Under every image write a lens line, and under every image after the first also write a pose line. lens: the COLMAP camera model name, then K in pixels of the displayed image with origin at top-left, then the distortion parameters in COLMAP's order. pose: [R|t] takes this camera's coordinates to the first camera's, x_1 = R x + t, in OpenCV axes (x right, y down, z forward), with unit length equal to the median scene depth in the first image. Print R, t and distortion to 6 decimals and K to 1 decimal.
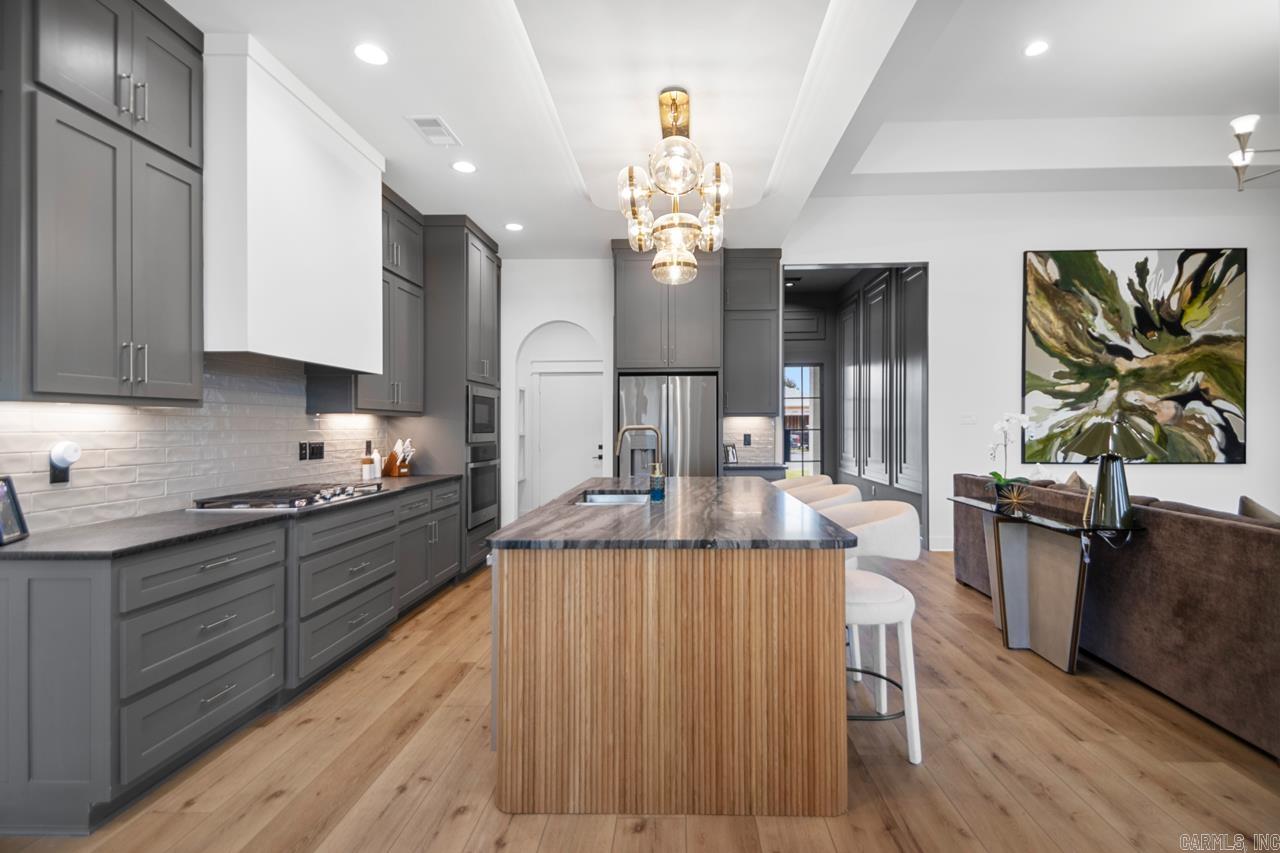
lens RADIAL K [[612.6, 0, 660.5], [0, 612.6, 424.4], [0, 0, 1]] dist [0.015267, -0.000321]
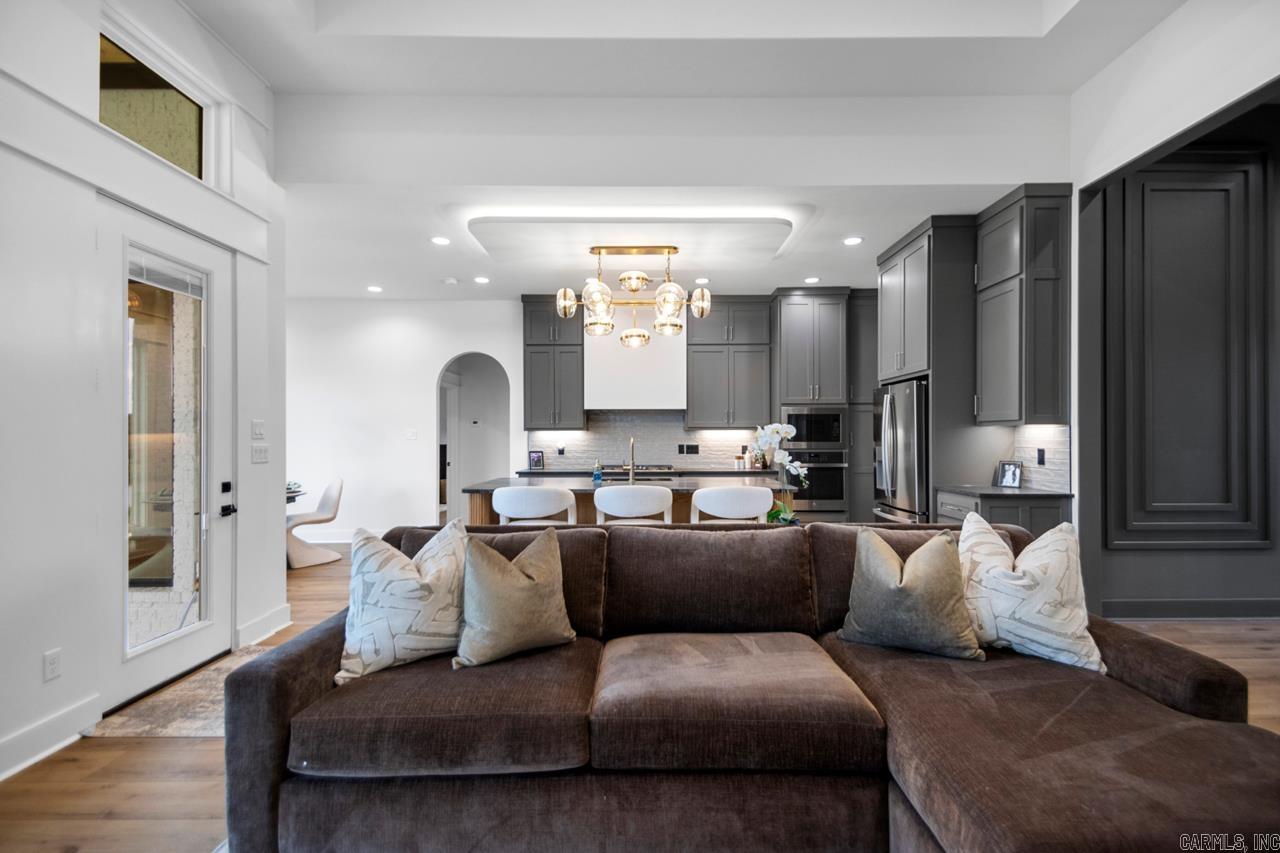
lens RADIAL K [[594.1, 0, 651.9], [0, 594.1, 430.0], [0, 0, 1]] dist [0.023631, -0.000936]
pose [[0.050594, -0.004694, -0.998708, 0.792822], [0.006158, 0.999971, -0.004388, -0.006255], [0.998700, -0.005928, 0.050622, 0.487449]]
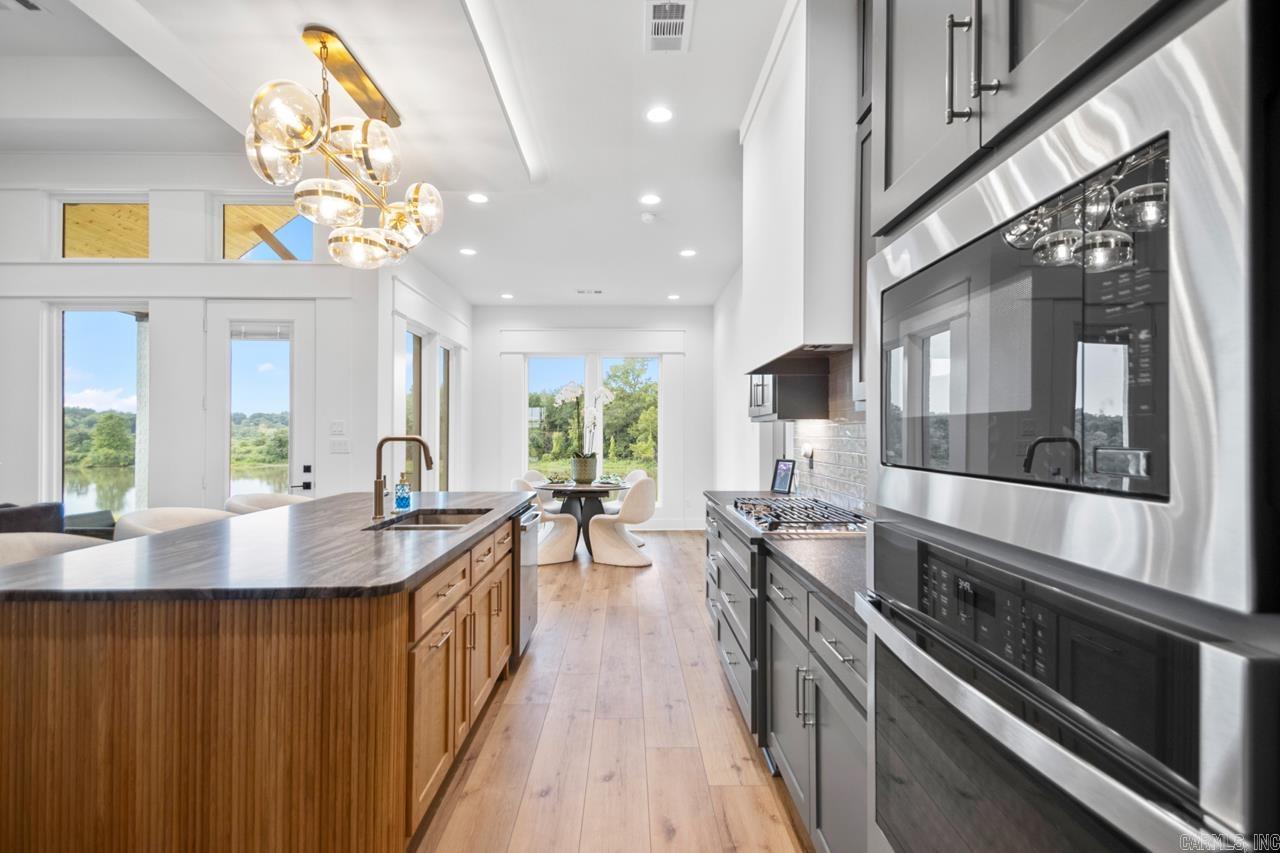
lens RADIAL K [[616.4, 0, 640.0], [0, 616.4, 426.5], [0, 0, 1]] dist [0.002737, 0.000238]
pose [[-0.998627, 0.007542, -0.051841, -0.163478], [0.008224, 0.999882, -0.012948, 0.000465], [0.051738, -0.013356, -0.998571, 0.943161]]
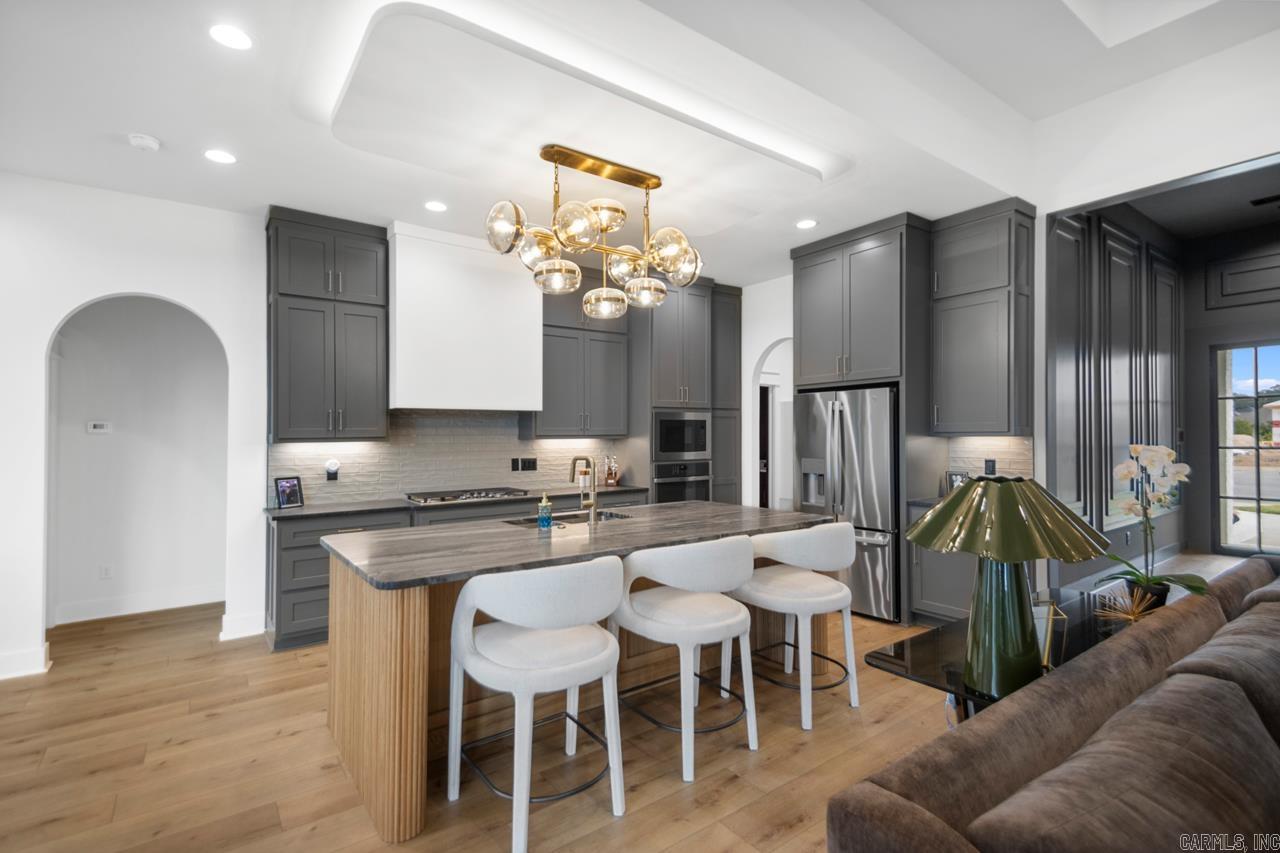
lens RADIAL K [[587.0, 0, 648.0], [0, 587.0, 427.2], [0, 0, 1]] dist [0.045176, -0.025605]
pose [[0.630445, -0.010544, -0.776162, 0.426055], [0.007467, 0.999944, -0.007520, -0.019939], [0.776198, -0.001055, 0.630489, 0.217656]]
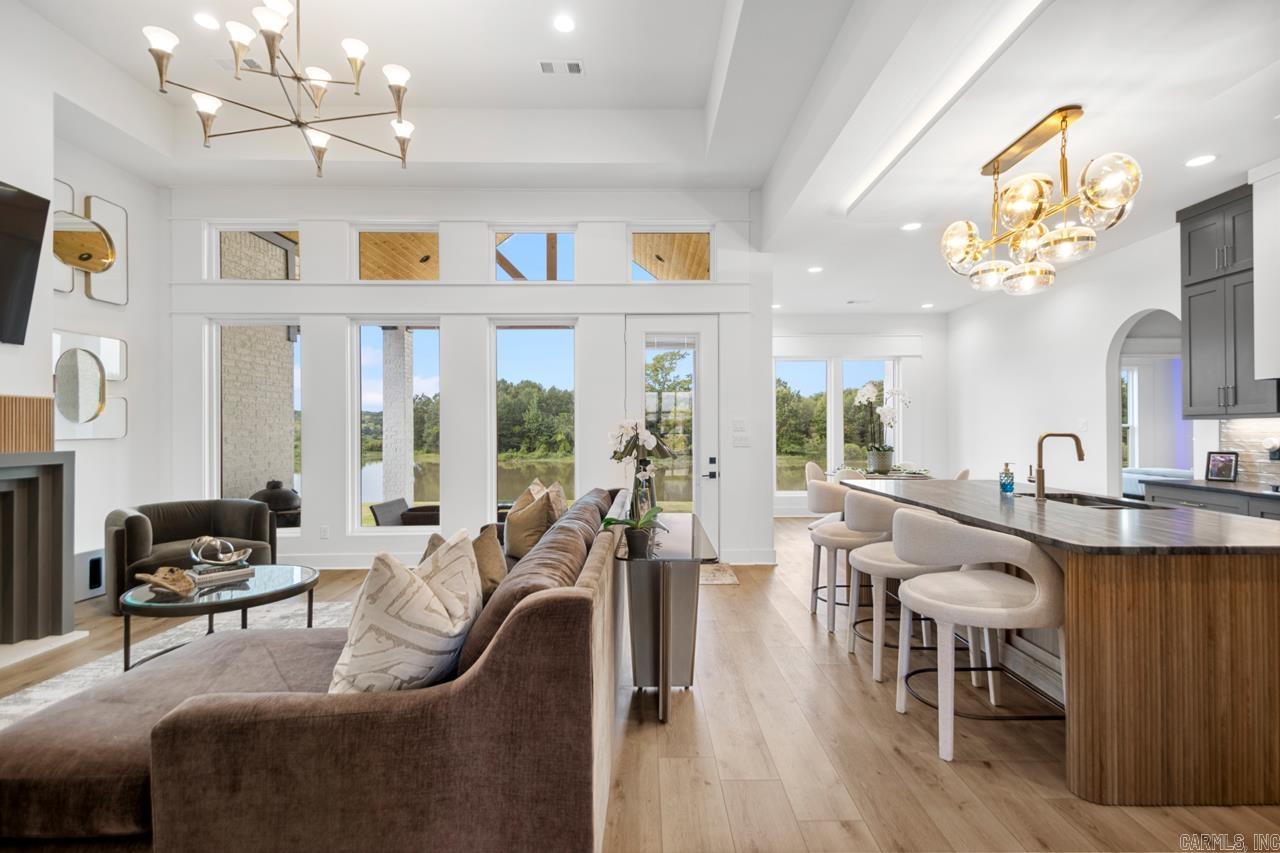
lens RADIAL K [[584.1, 0, 648.2], [0, 584.1, 424.9], [0, 0, 1]] dist [0.044828, -0.024463]
pose [[-0.998934, 0.011779, -0.044629, 0.358636], [0.012123, 0.999899, -0.007443, -0.006856], [0.044536, -0.007976, -0.998976, 0.994674]]
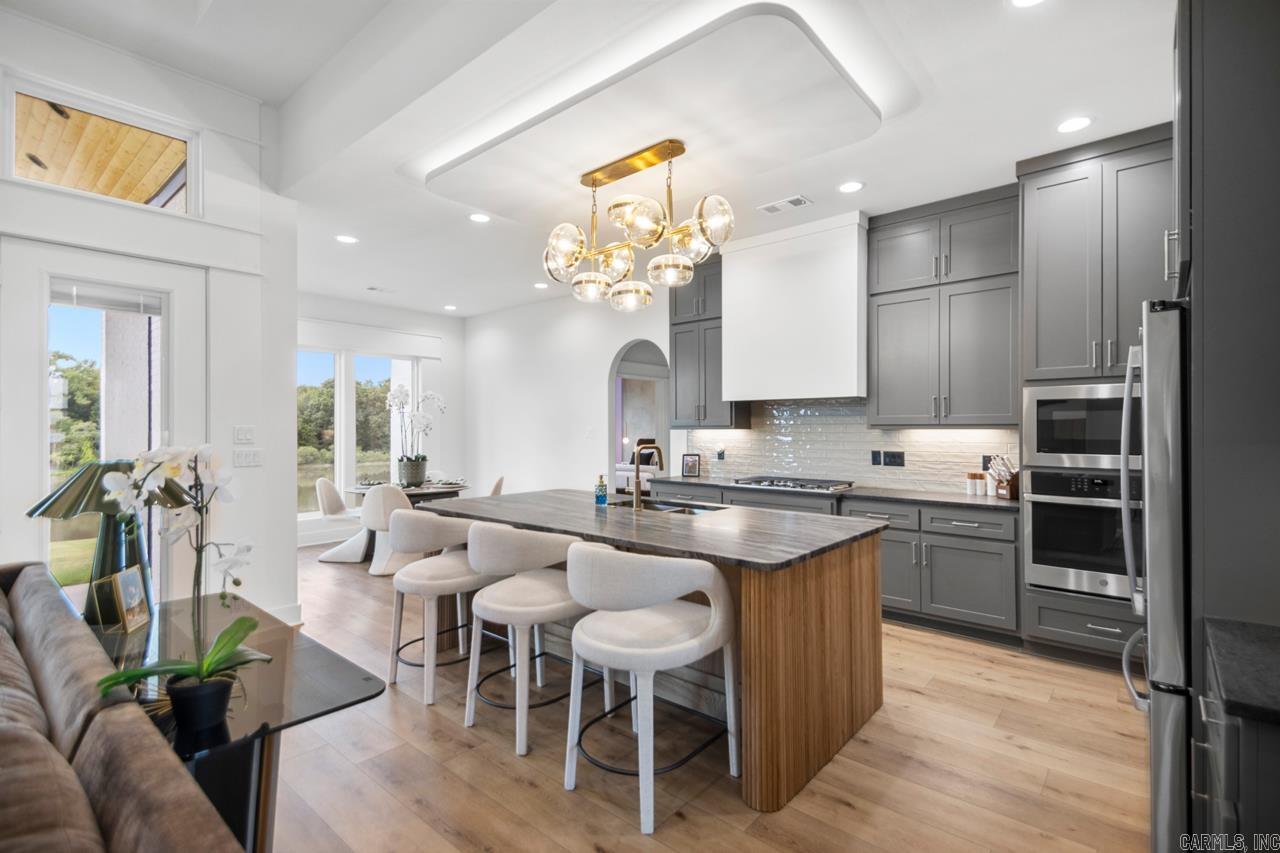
lens RADIAL K [[587.0, 0, 648.0], [0, 587.0, 427.2], [0, 0, 1]] dist [0.045176, -0.025605]
pose [[-0.619455, 0.009988, -0.784969, 0.408343], [0.009778, 0.999940, 0.005007, -0.019003], [0.784971, -0.004574, -0.619515, 0.836389]]
